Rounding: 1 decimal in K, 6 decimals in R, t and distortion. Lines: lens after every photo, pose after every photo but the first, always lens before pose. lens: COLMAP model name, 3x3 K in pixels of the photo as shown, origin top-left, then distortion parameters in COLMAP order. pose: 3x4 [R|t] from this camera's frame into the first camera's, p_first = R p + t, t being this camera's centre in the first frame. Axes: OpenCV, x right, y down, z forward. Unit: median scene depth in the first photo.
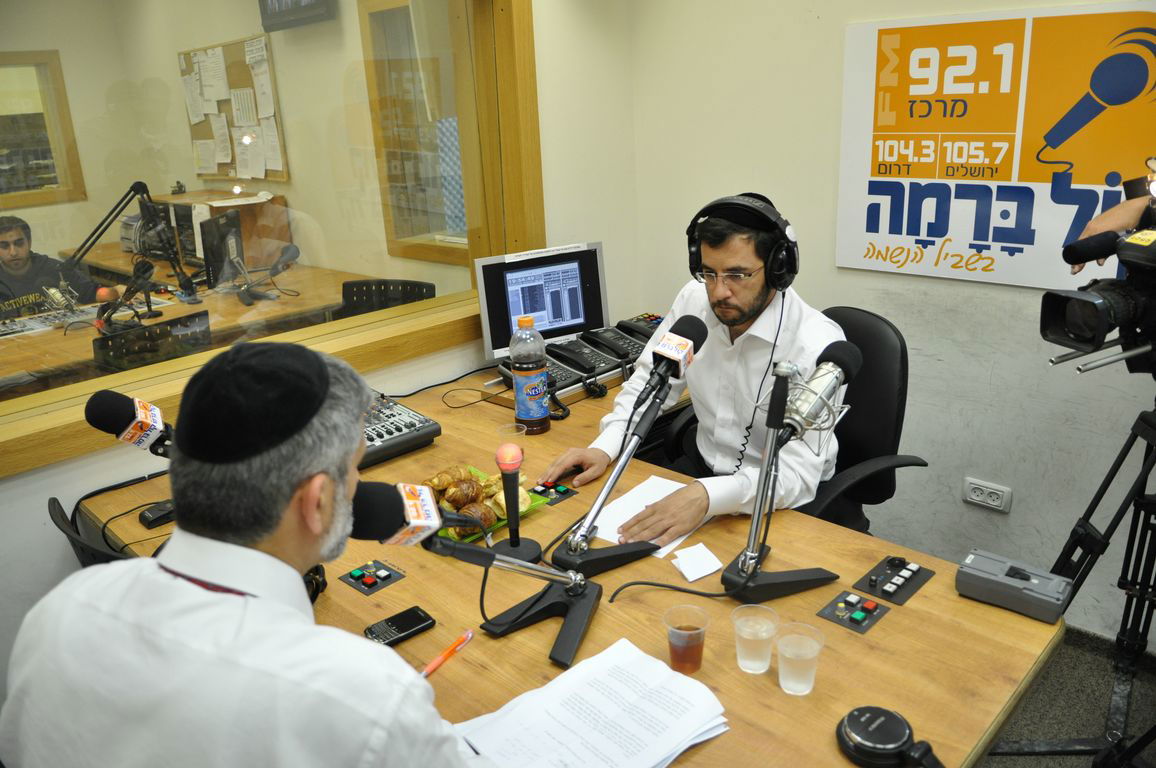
lens RADIAL K [[851.5, 0, 575.6], [0, 851.5, 381.5], [0, 0, 1]] dist [-0.033156, -0.030921]
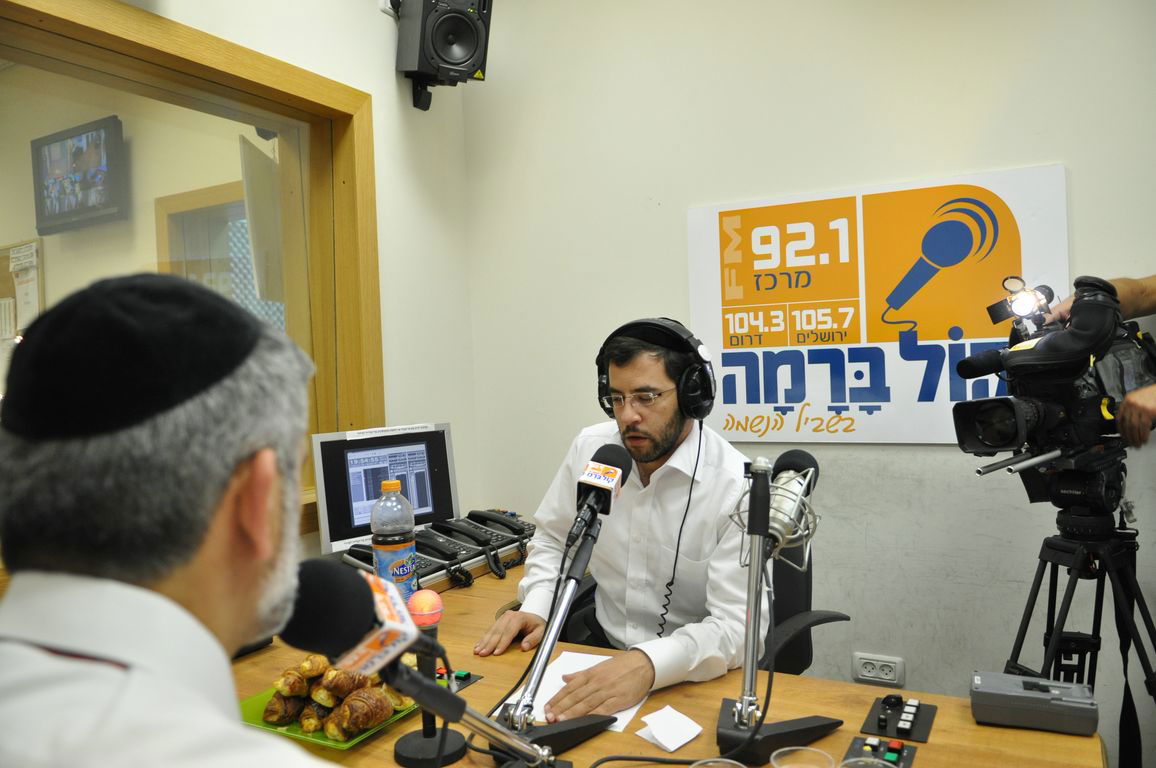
lens RADIAL K [[851.5, 0, 576.8], [0, 851.5, 378.2], [0, 0, 1]] dist [-0.033156, -0.030921]
pose [[0.962412, 0.006745, 0.271510, -0.107463], [0.077192, 0.951671, -0.297261, 0.089692], [-0.260394, 0.307046, 0.915379, 0.141377]]
